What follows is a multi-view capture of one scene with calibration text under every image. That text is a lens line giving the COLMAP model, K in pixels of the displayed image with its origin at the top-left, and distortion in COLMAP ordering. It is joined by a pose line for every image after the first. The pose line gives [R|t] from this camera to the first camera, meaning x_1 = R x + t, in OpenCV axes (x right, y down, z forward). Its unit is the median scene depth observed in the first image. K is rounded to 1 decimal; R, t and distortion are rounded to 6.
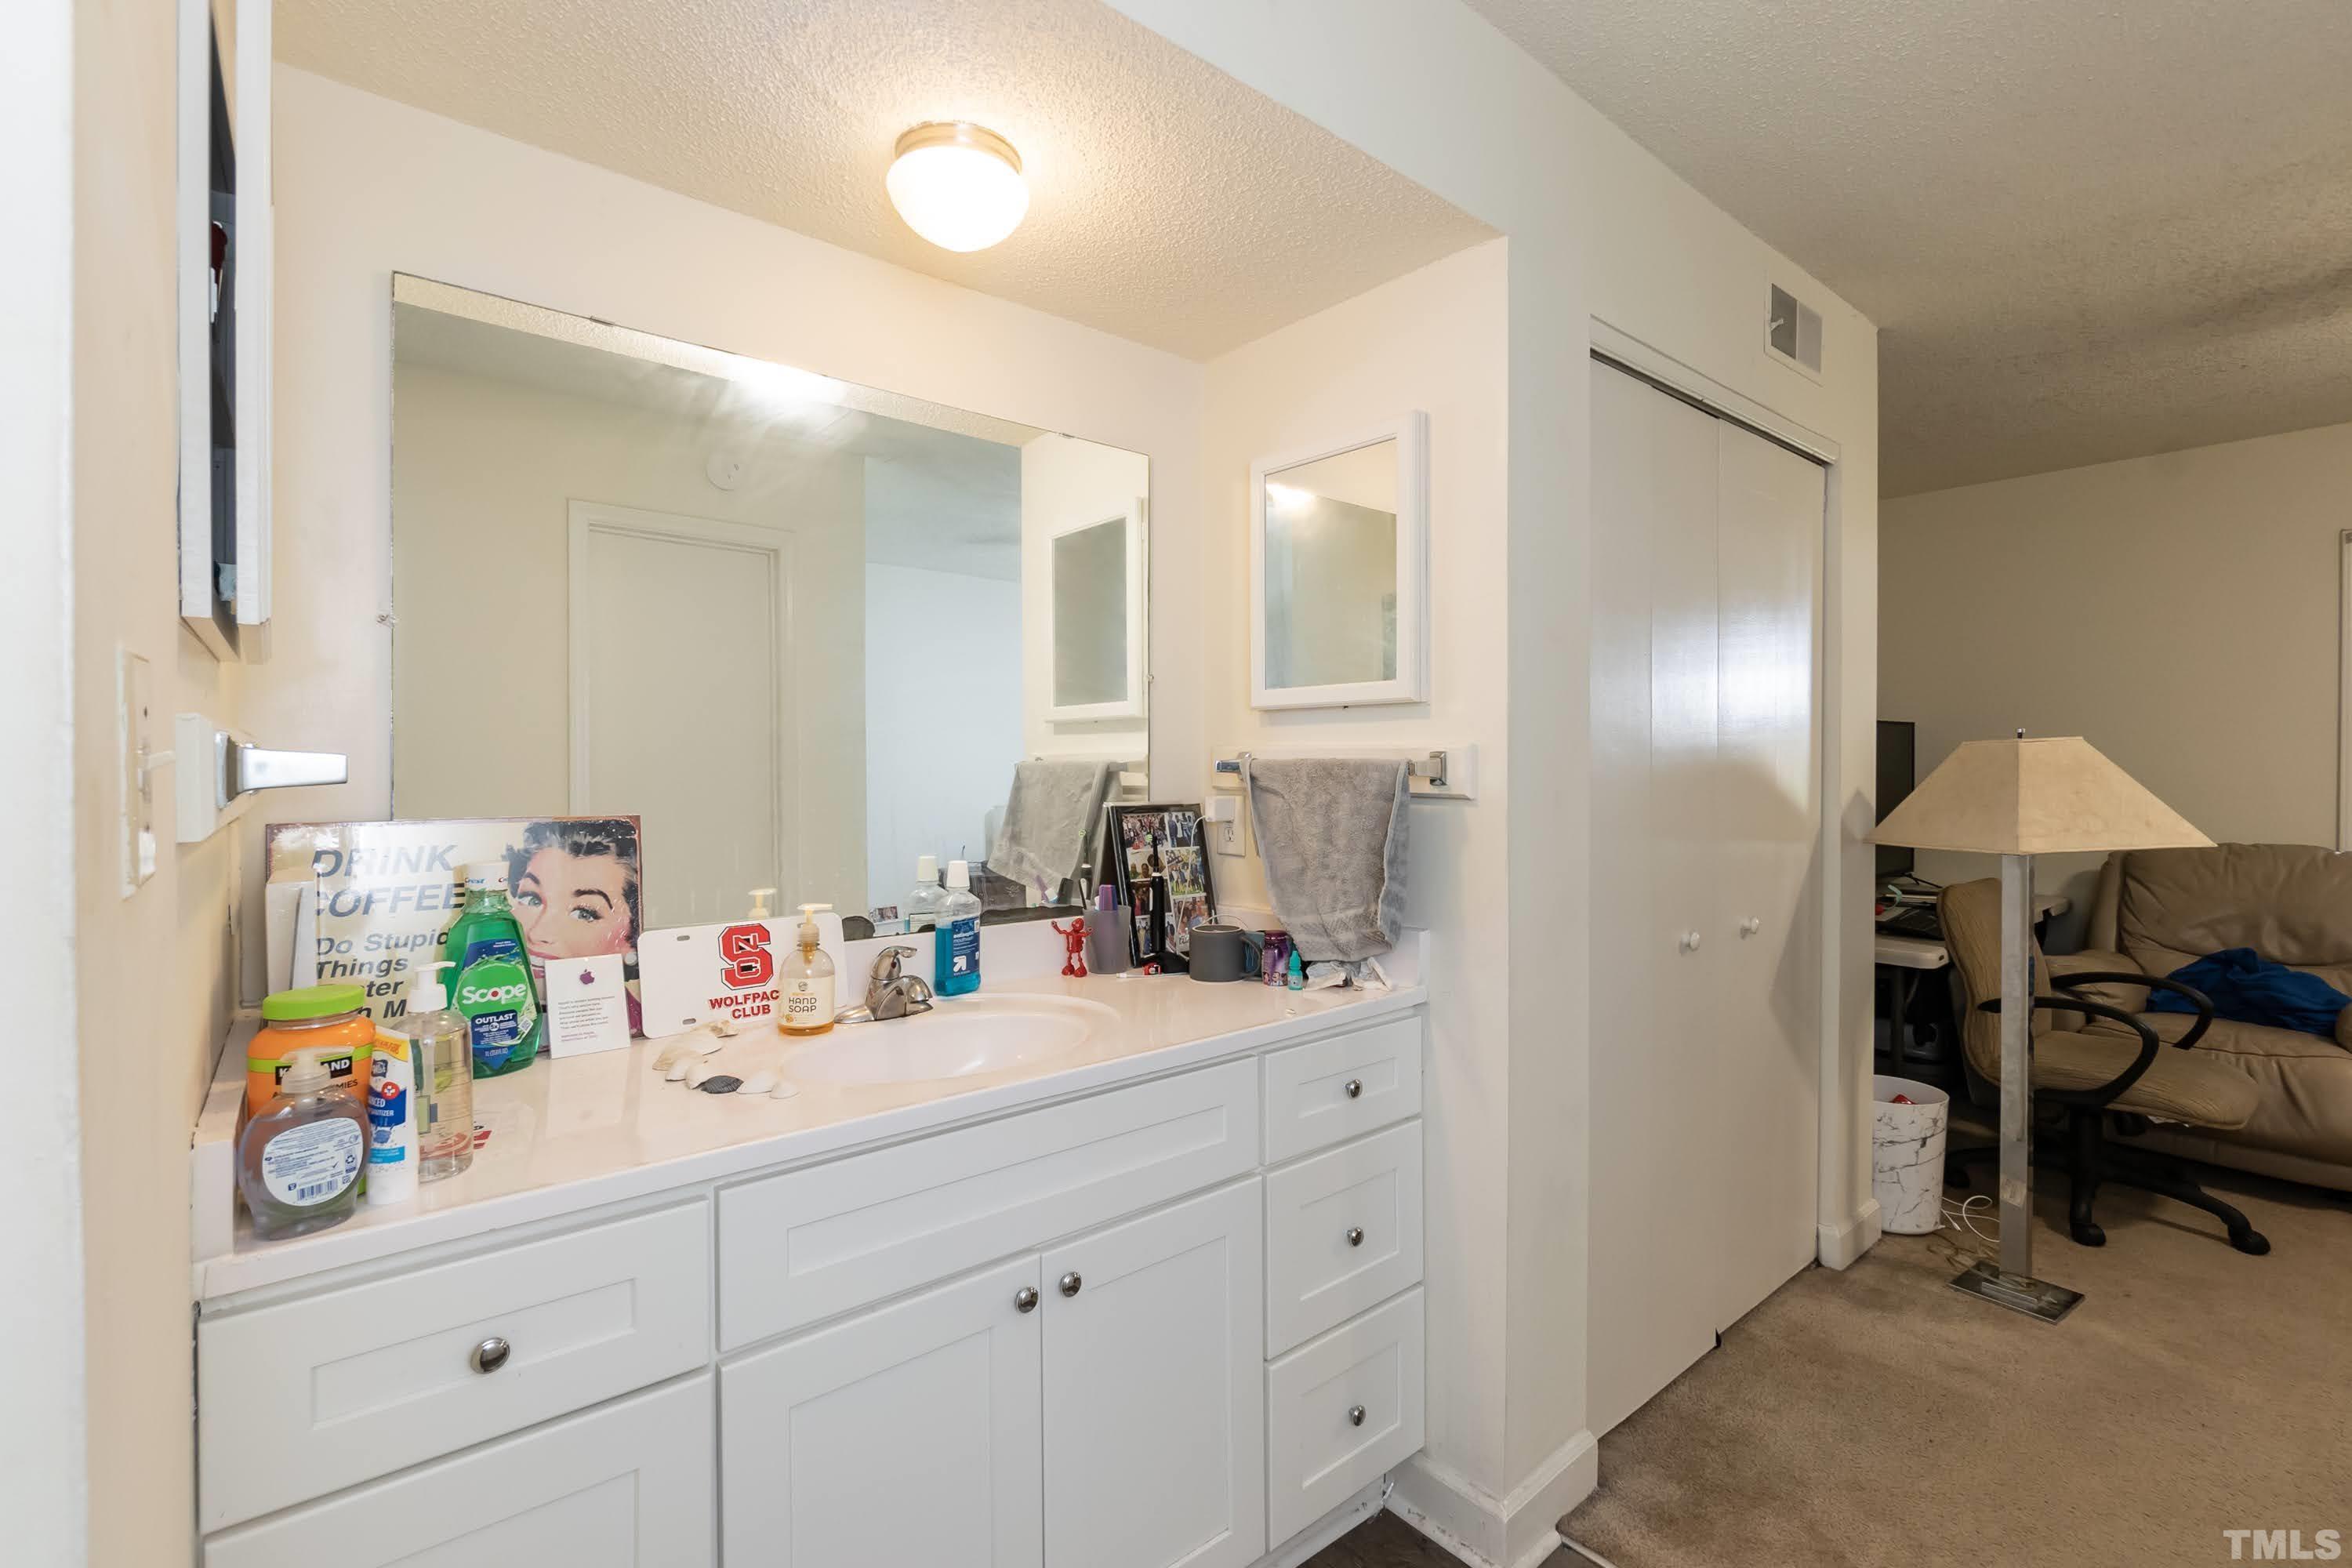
lens RADIAL K [[1027.1, 0, 1164.6], [0, 1027.1, 772.7], [0, 0, 1]] dist [-0.001913, 0.000992]
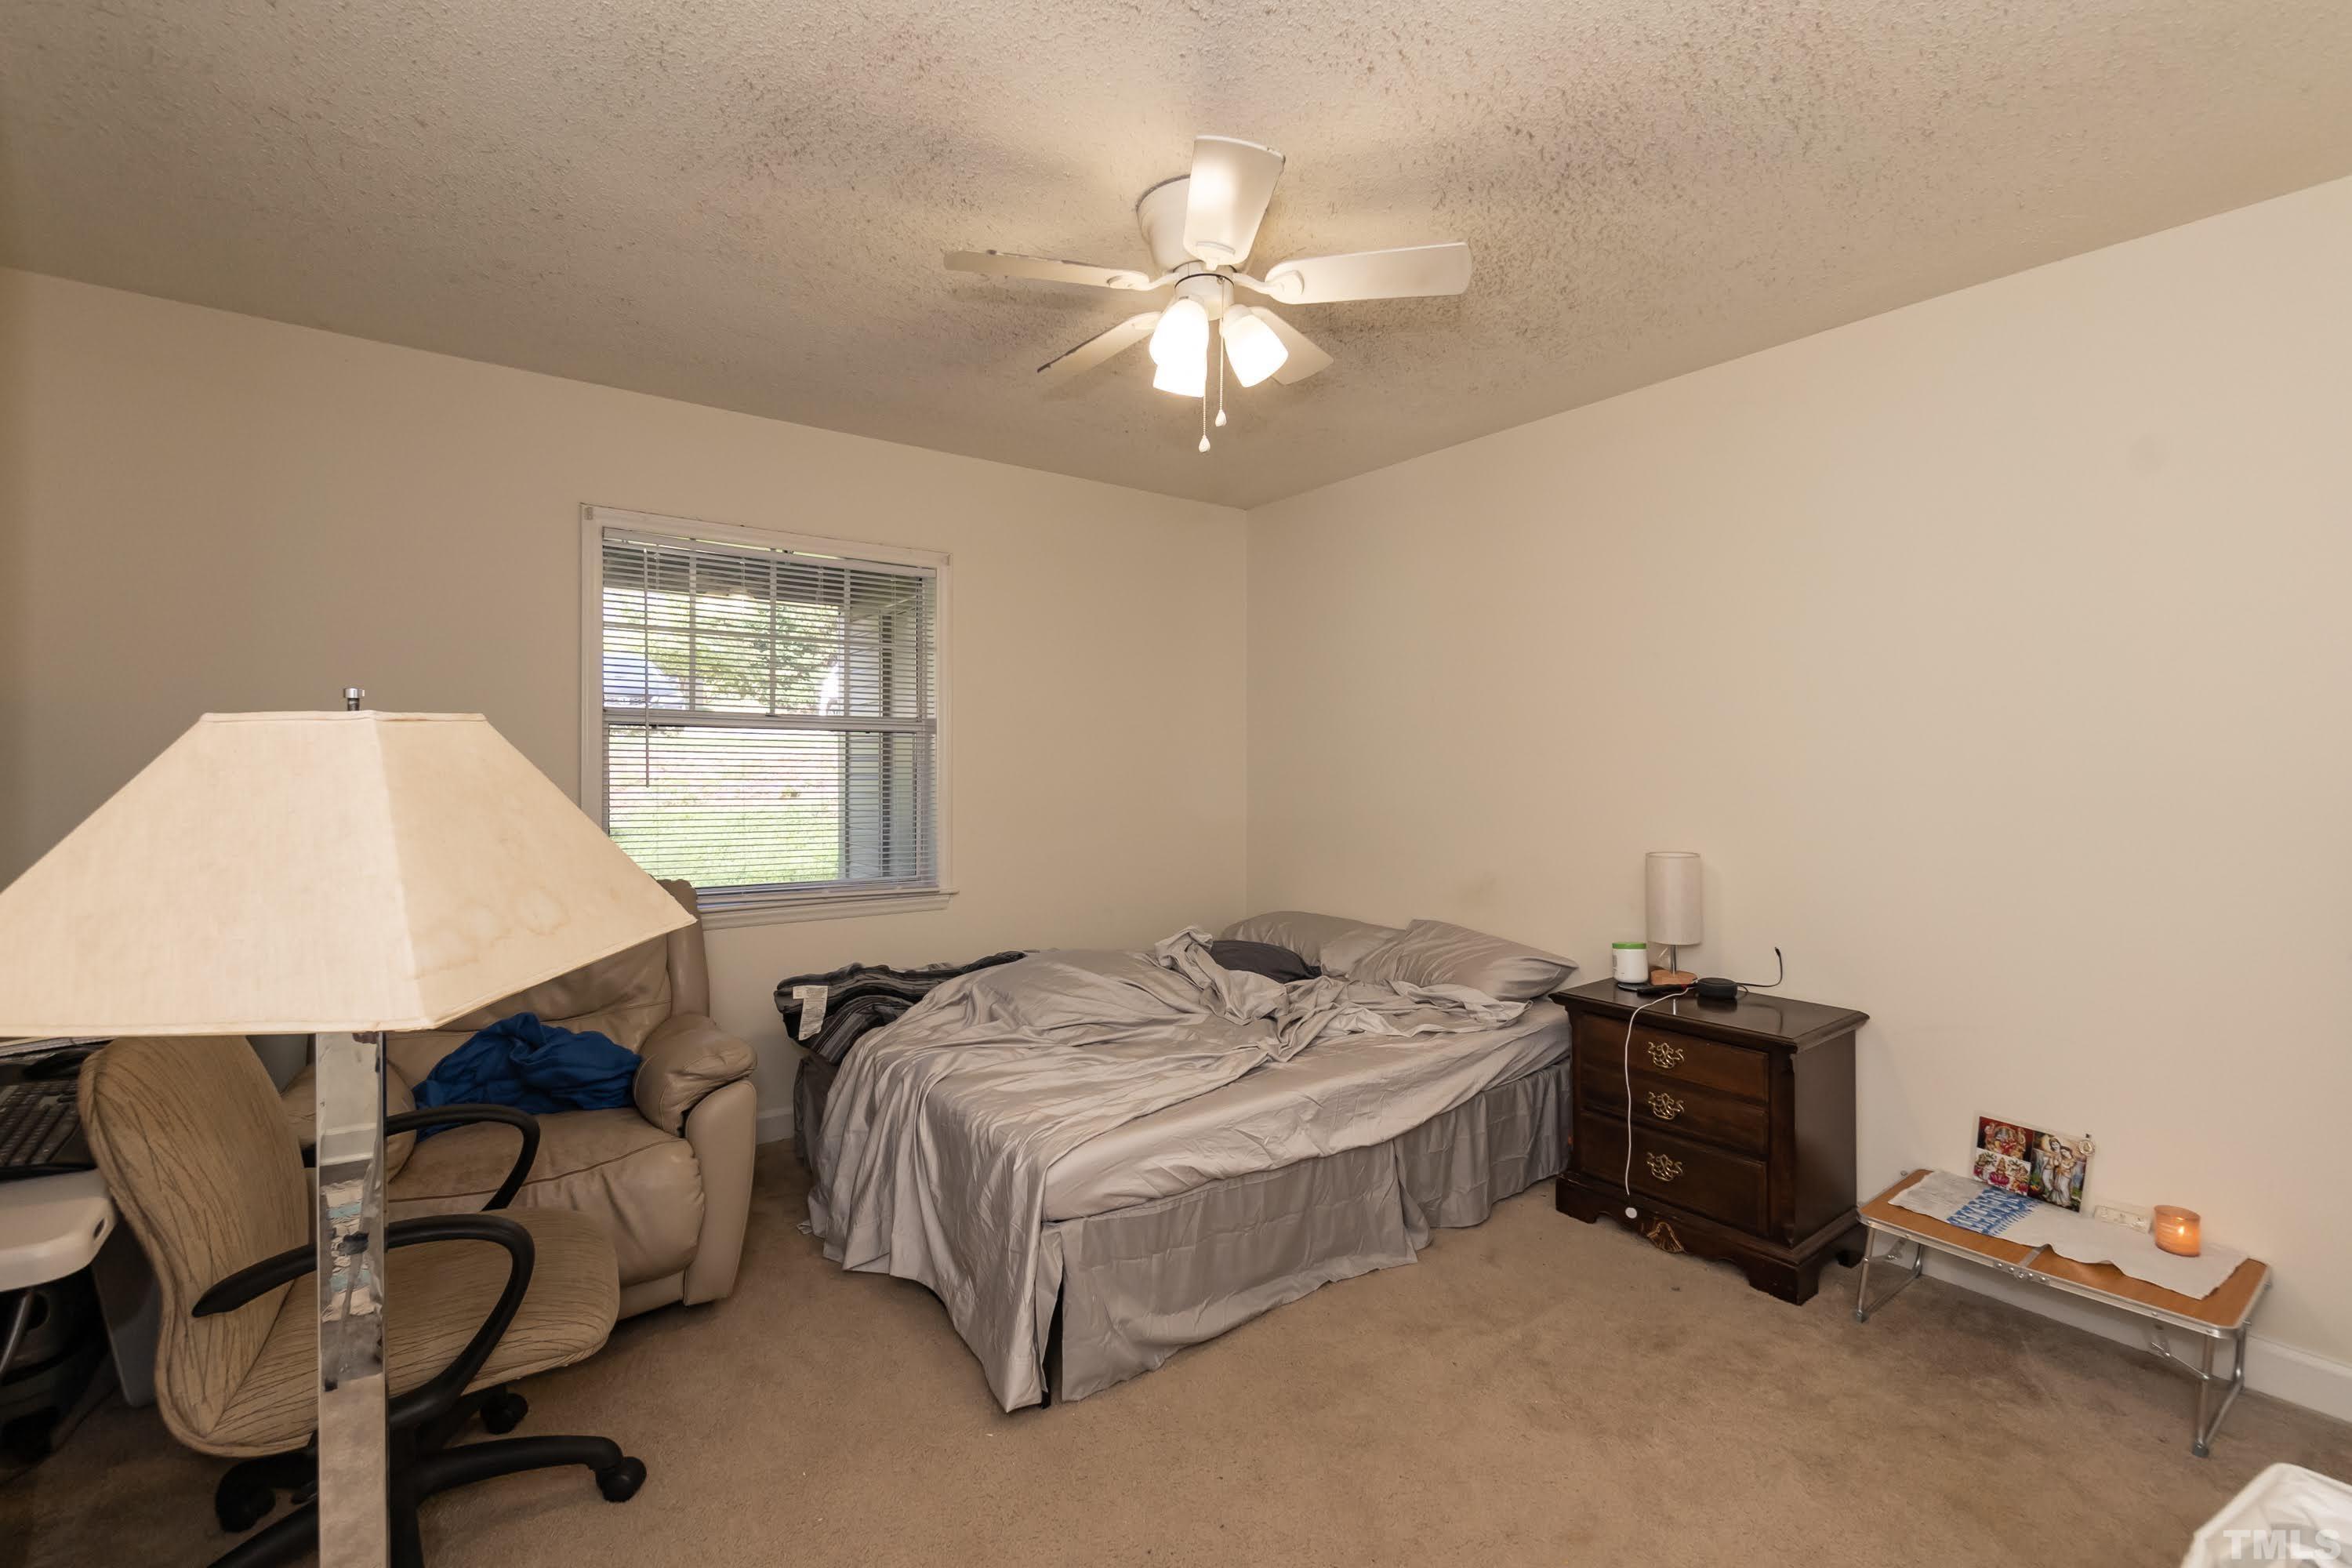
lens RADIAL K [[1027.1, 0, 1165.8], [0, 1027.1, 782.5], [0, 0, 1]] dist [-0.001913, 0.000992]
pose [[0.077421, -0.006143, 0.996980, 0.366870], [0.010601, 0.999930, 0.005338, -0.003410], [-0.996942, 0.010156, 0.077481, 0.522900]]
